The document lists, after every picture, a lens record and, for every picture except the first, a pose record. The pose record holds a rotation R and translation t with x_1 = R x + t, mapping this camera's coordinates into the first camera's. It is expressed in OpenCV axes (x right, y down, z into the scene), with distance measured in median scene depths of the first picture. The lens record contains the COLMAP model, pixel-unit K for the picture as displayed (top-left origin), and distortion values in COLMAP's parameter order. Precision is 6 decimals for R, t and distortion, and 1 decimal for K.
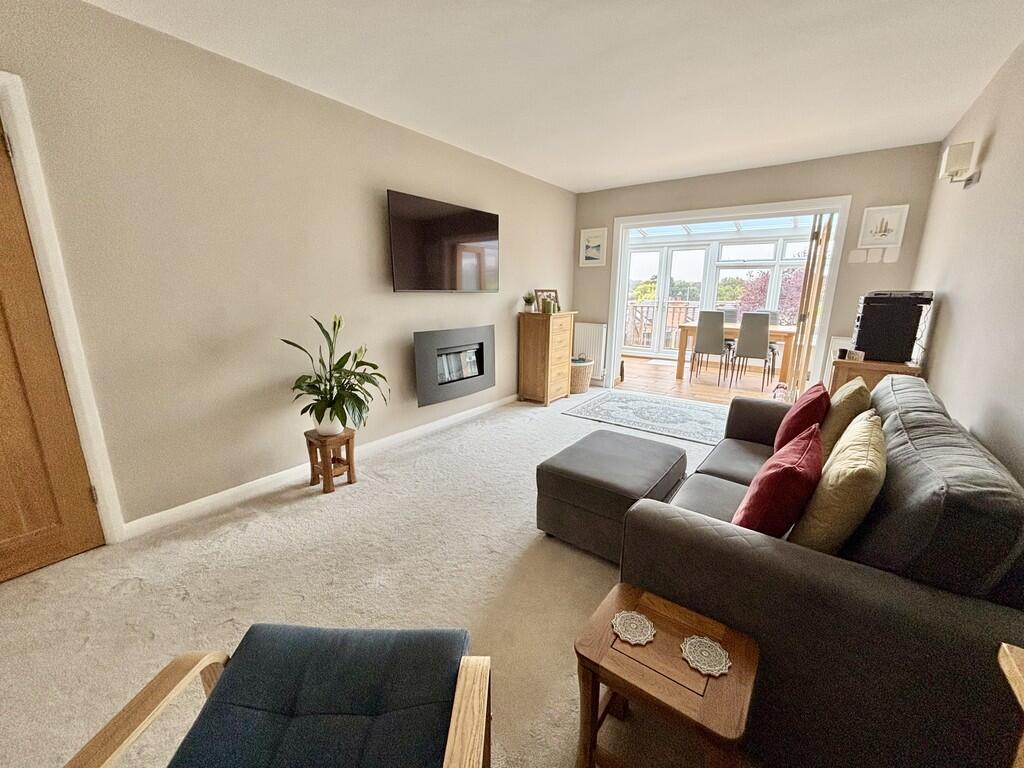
lens RADIAL K [[413.2, 0, 514.7], [0, 413.2, 383.4], [0, 0, 1]] dist [0.013157, 0.000064]
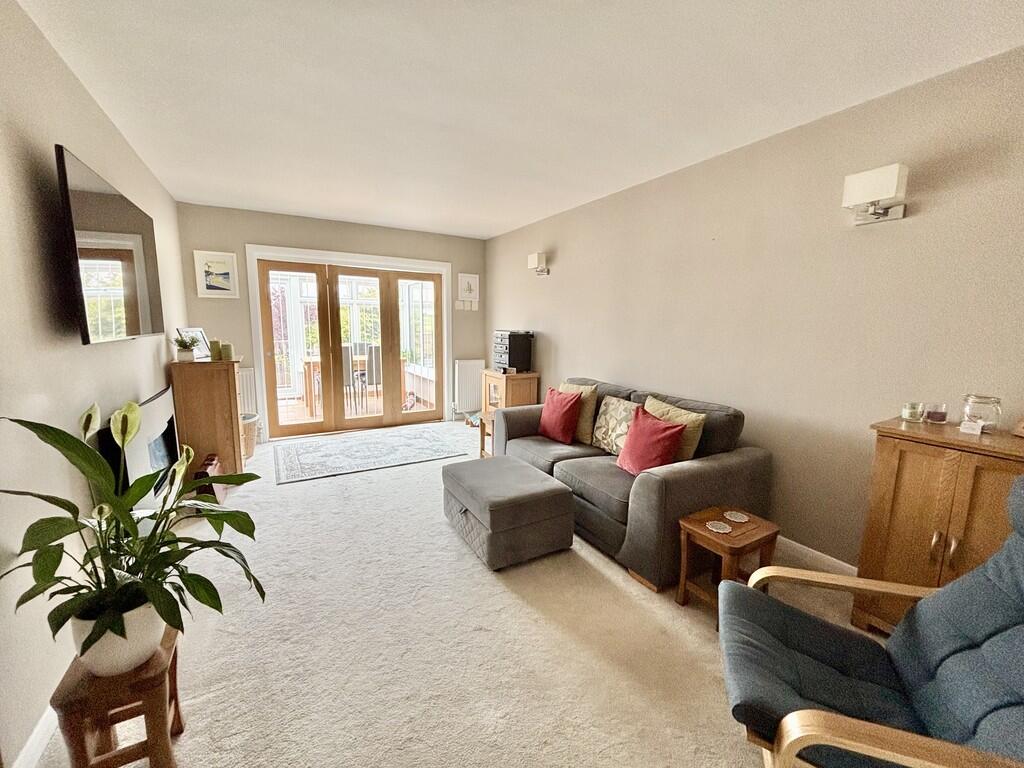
lens RADIAL K [[413.2, 0, 514.7], [0, 413.2, 383.4], [0, 0, 1]] dist [0.013157, 0.000064]
pose [[0.404136, -0.133014, 0.904976, -0.402632], [0.196726, 0.978857, 0.056021, -0.072287], [-0.893294, 0.155392, 0.421758, 0.236829]]
